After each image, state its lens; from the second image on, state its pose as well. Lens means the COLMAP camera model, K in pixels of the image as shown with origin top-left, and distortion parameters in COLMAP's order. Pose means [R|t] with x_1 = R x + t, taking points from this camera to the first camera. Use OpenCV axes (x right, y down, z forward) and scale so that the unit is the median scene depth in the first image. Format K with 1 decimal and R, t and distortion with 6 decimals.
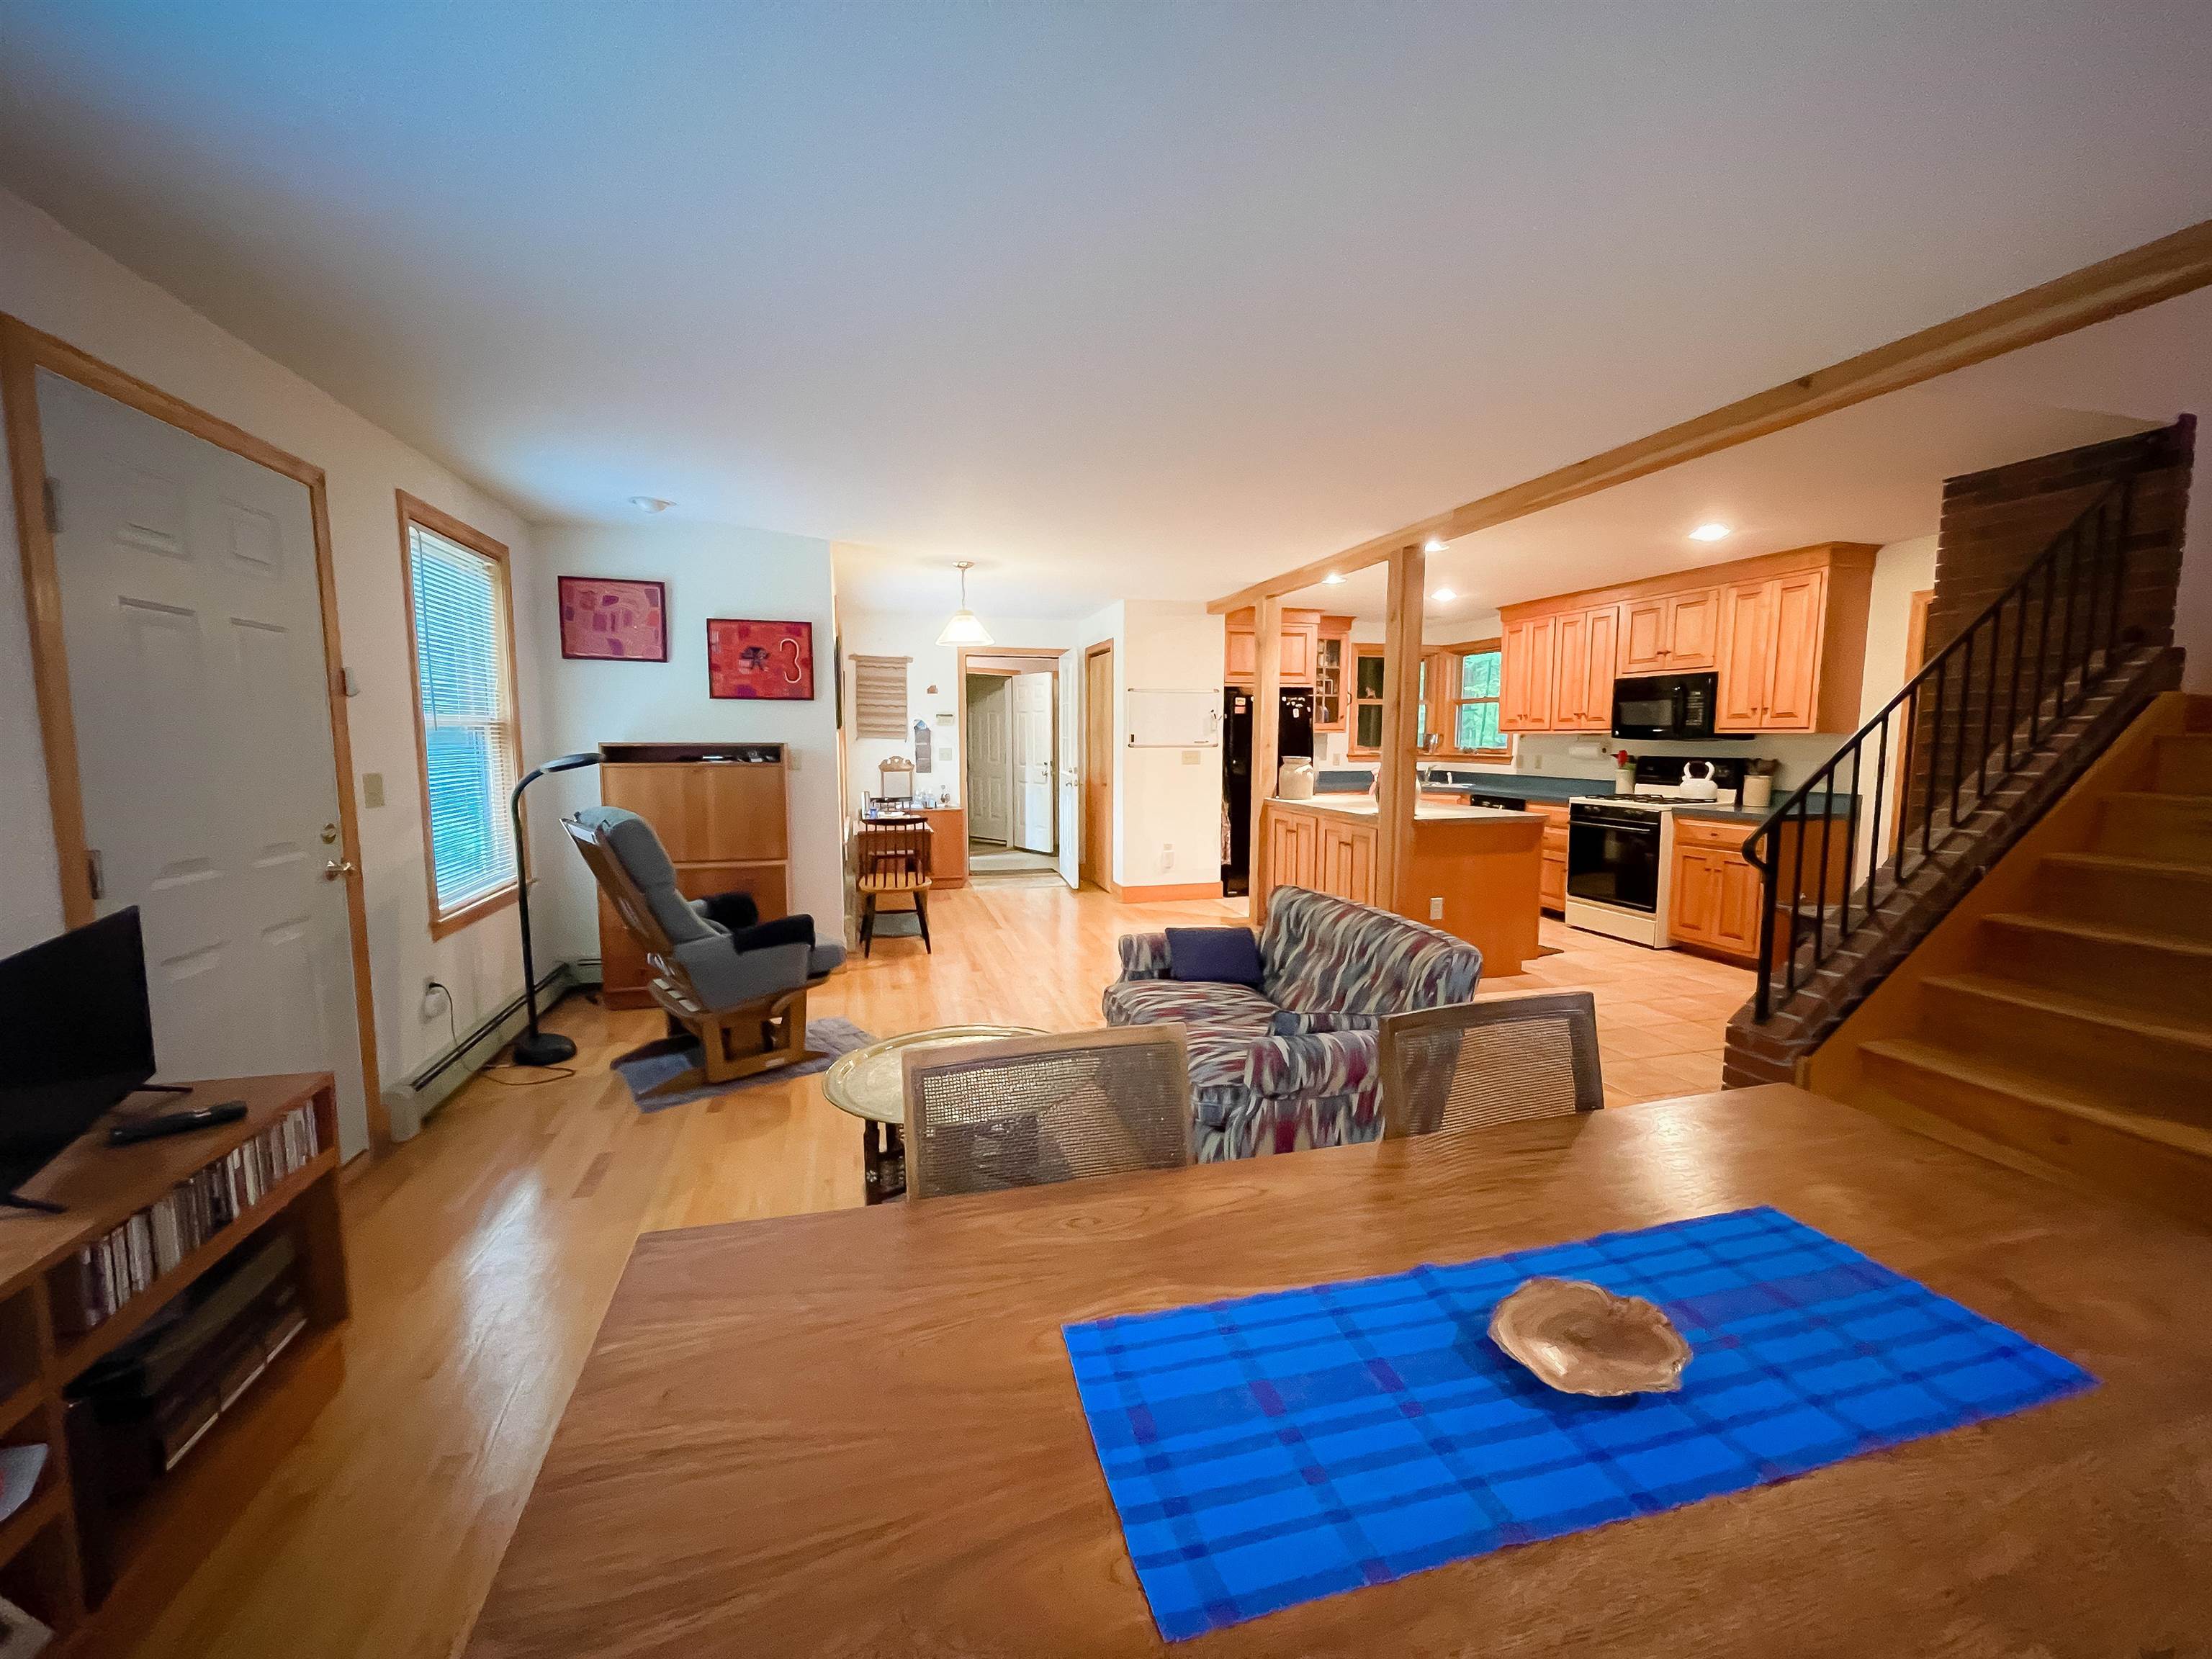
lens RADIAL K [[898.7, 0, 1106.0], [0, 898.7, 829.5], [0, 0, 1]] dist [-0.002956, -0.000530]
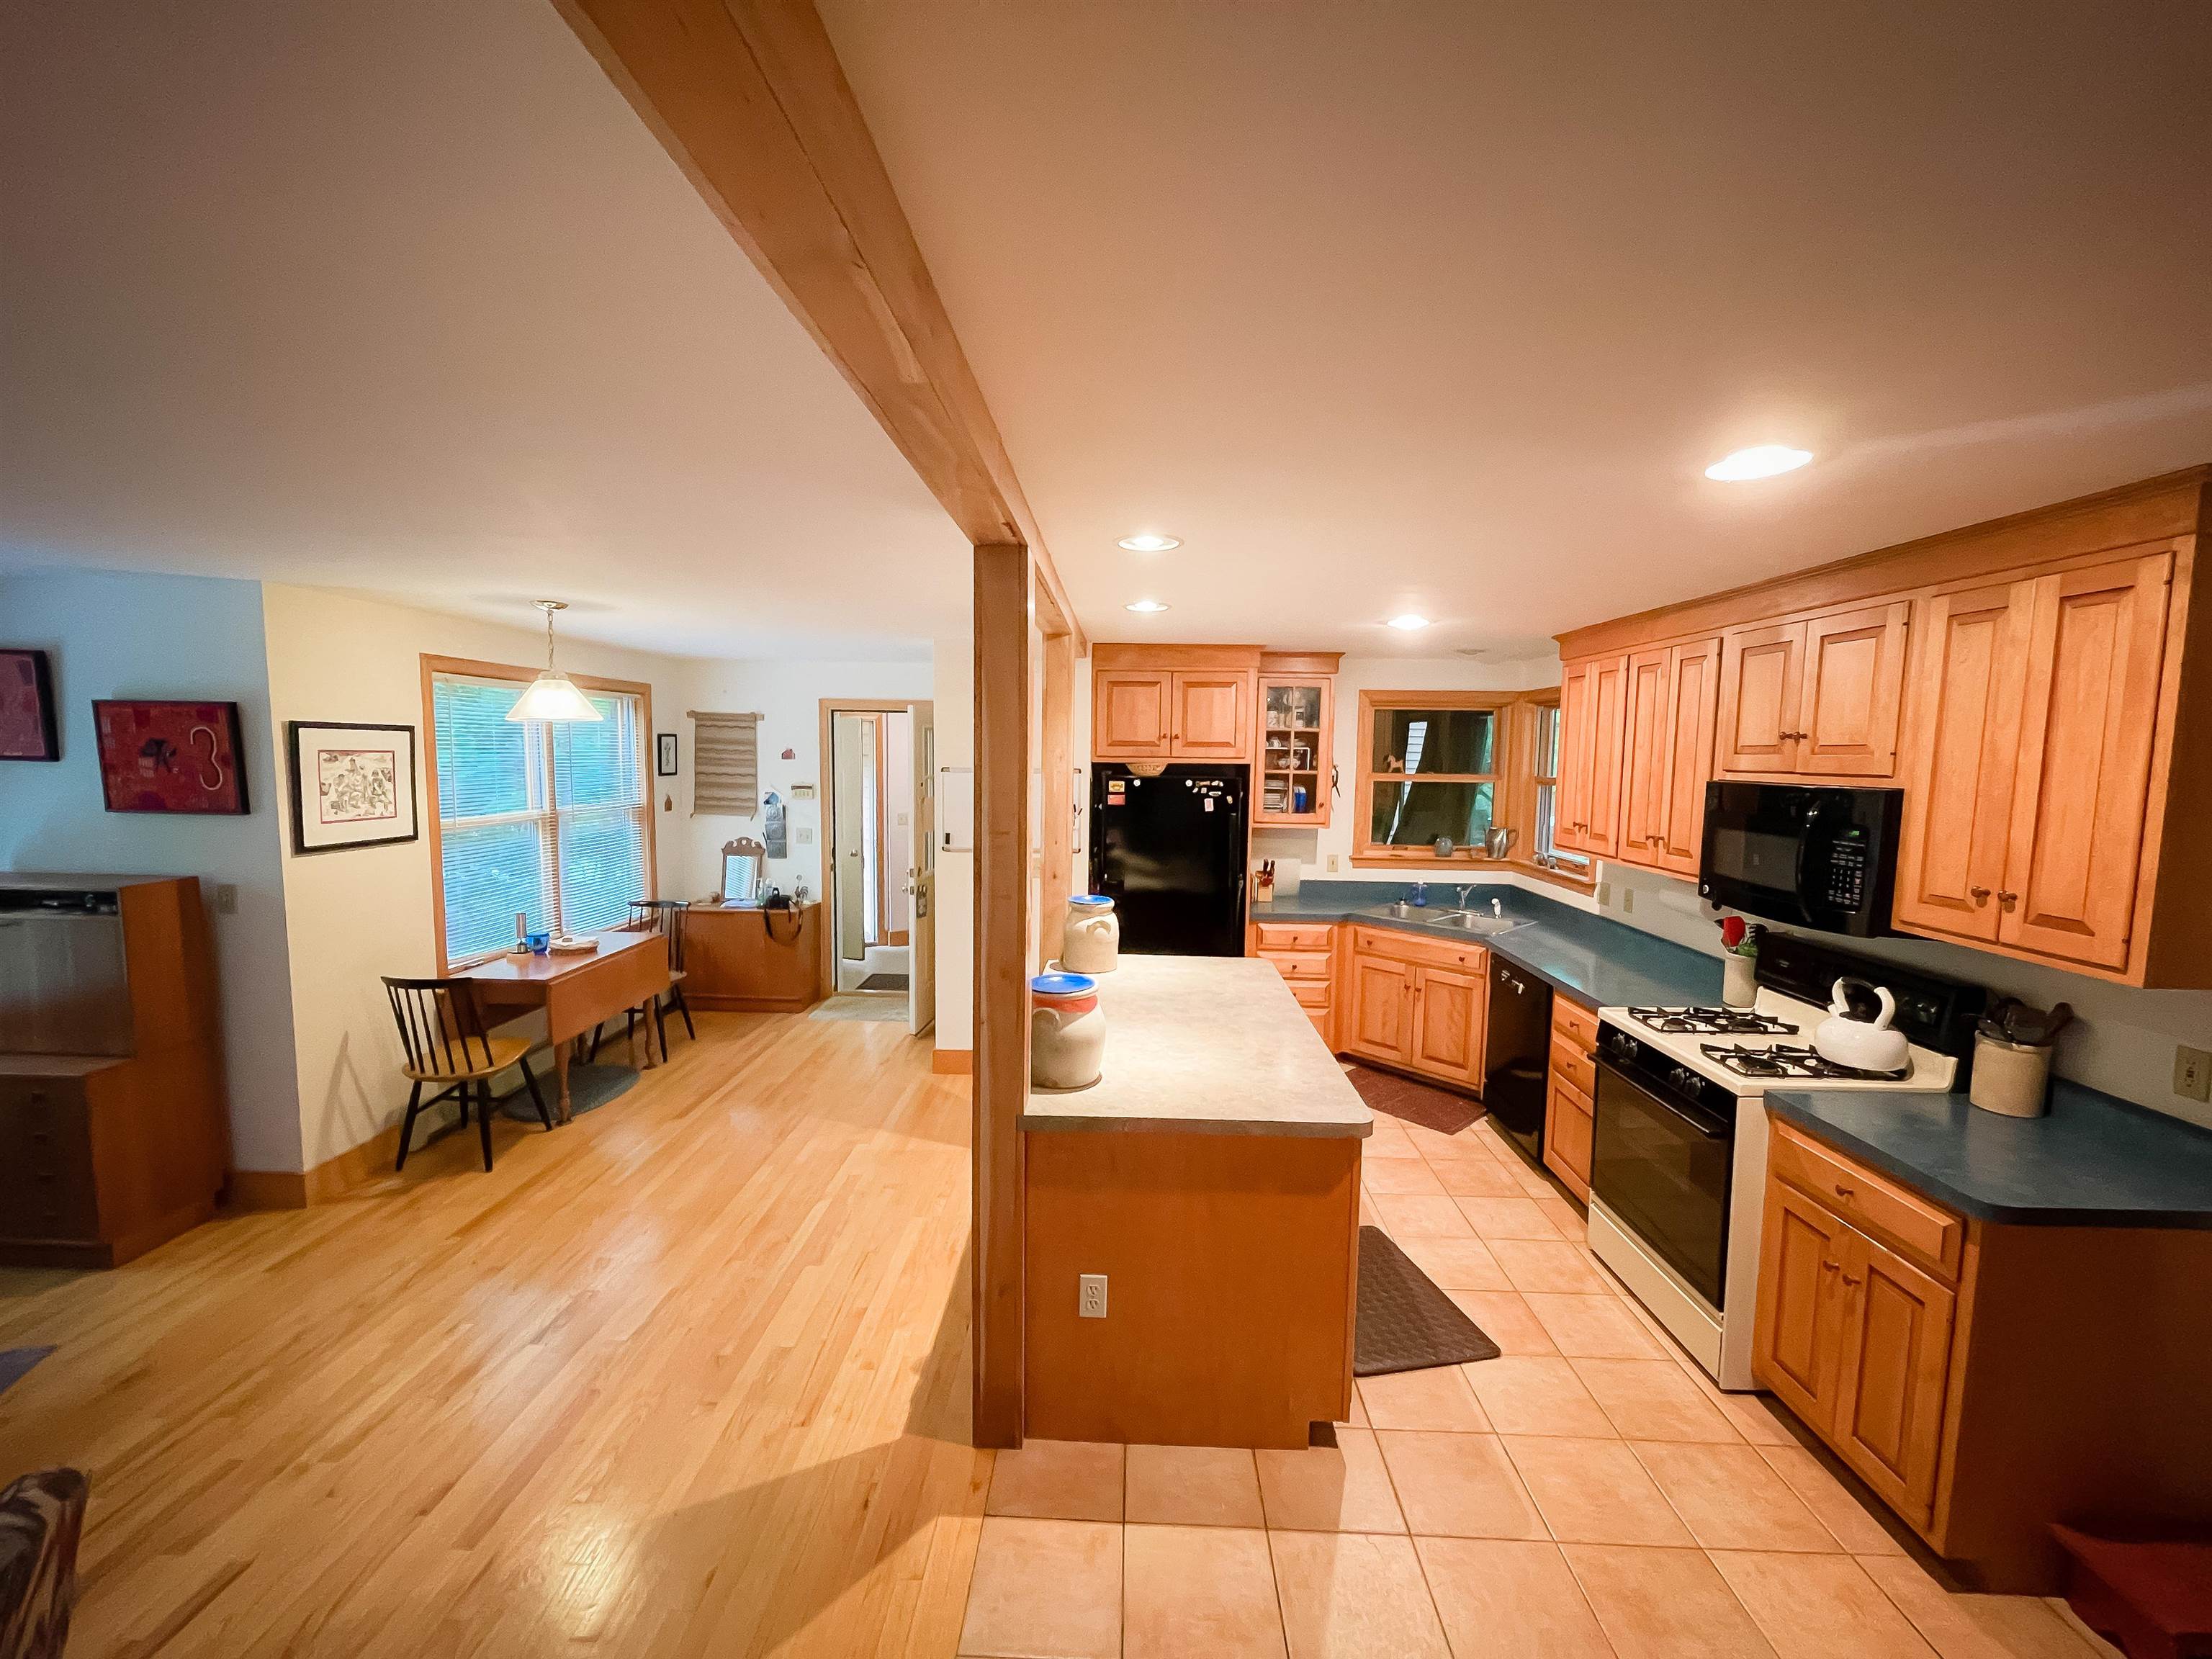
lens RADIAL K [[898.7, 0, 1106.0], [0, 898.7, 829.5], [0, 0, 1]] dist [-0.002956, -0.000530]
pose [[0.956246, 0.038673, -0.289997, 0.408930], [-0.043522, 0.998999, -0.010289, -0.126140], [0.289309, 0.022460, 0.956972, 0.440306]]
